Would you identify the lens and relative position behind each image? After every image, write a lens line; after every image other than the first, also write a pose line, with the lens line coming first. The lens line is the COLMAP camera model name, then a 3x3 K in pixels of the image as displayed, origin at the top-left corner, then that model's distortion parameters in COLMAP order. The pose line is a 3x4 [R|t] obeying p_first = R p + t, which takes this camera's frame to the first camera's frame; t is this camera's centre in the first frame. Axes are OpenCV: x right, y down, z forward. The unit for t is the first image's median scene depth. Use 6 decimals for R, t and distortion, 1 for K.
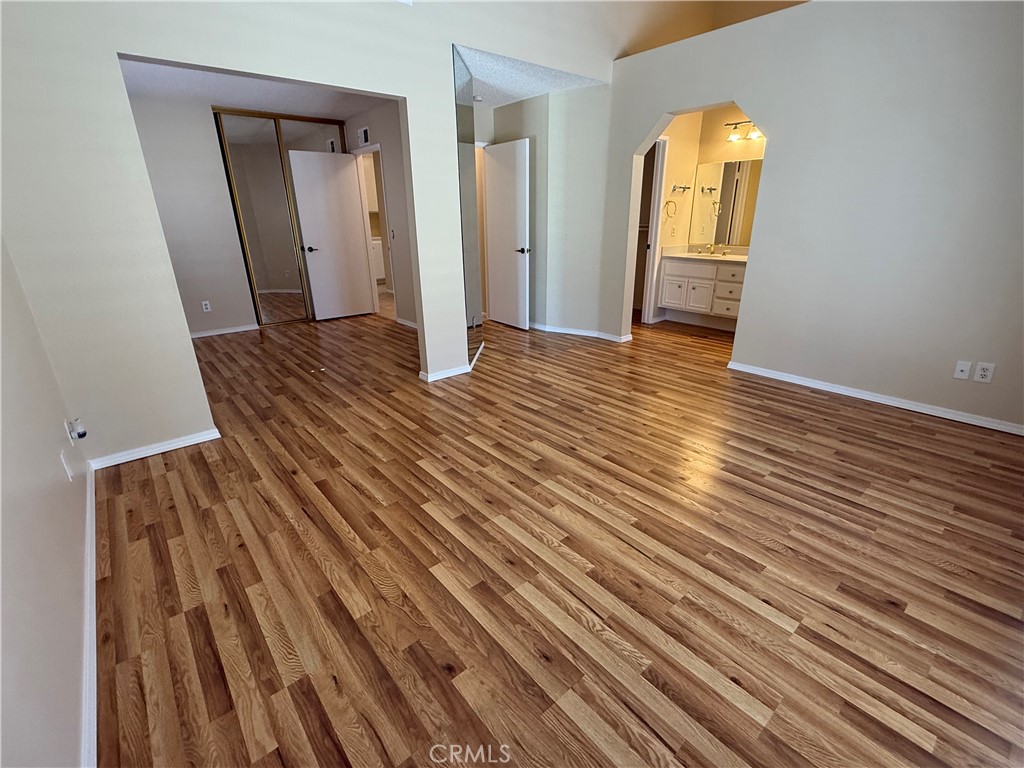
lens RADIAL K [[463.1, 0, 513.7], [0, 463.1, 382.6], [0, 0, 1]] dist [-0.001401, -0.000672]
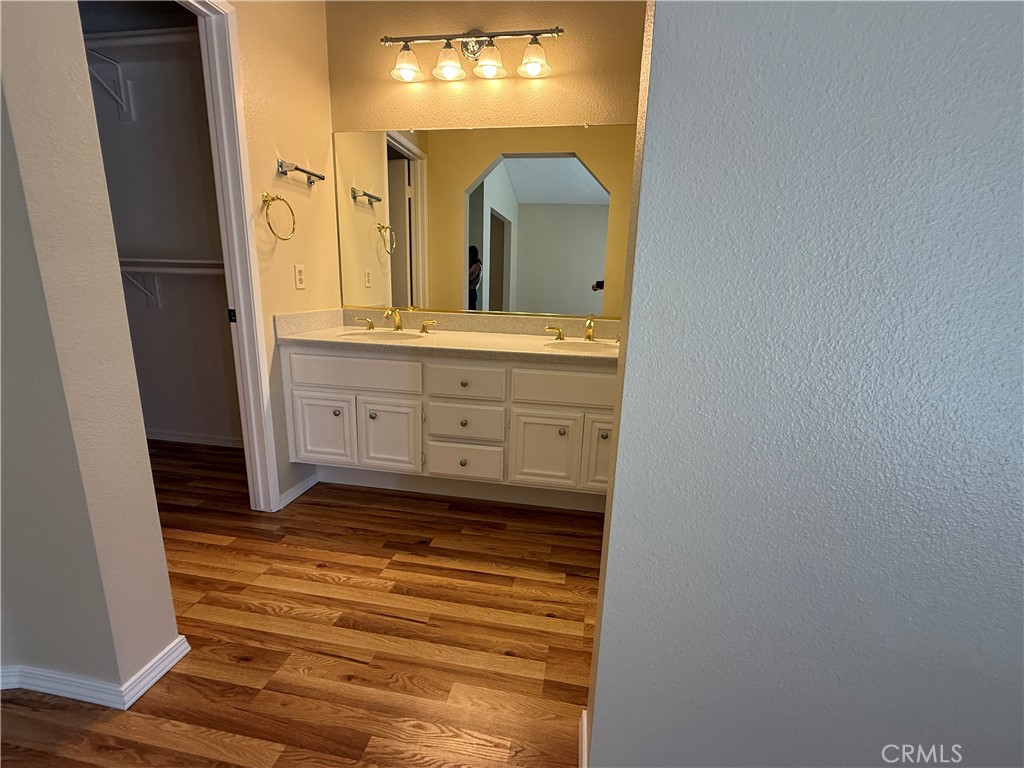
lens RADIAL K [[463.1, 0, 510.6], [0, 463.1, 383.4], [0, 0, 1]] dist [-0.001401, -0.000672]
pose [[0.776110, -0.108548, 0.621185, 0.229570], [0.182634, 0.981547, -0.056664, -0.181526], [-0.603571, 0.157427, 0.781613, 0.594135]]
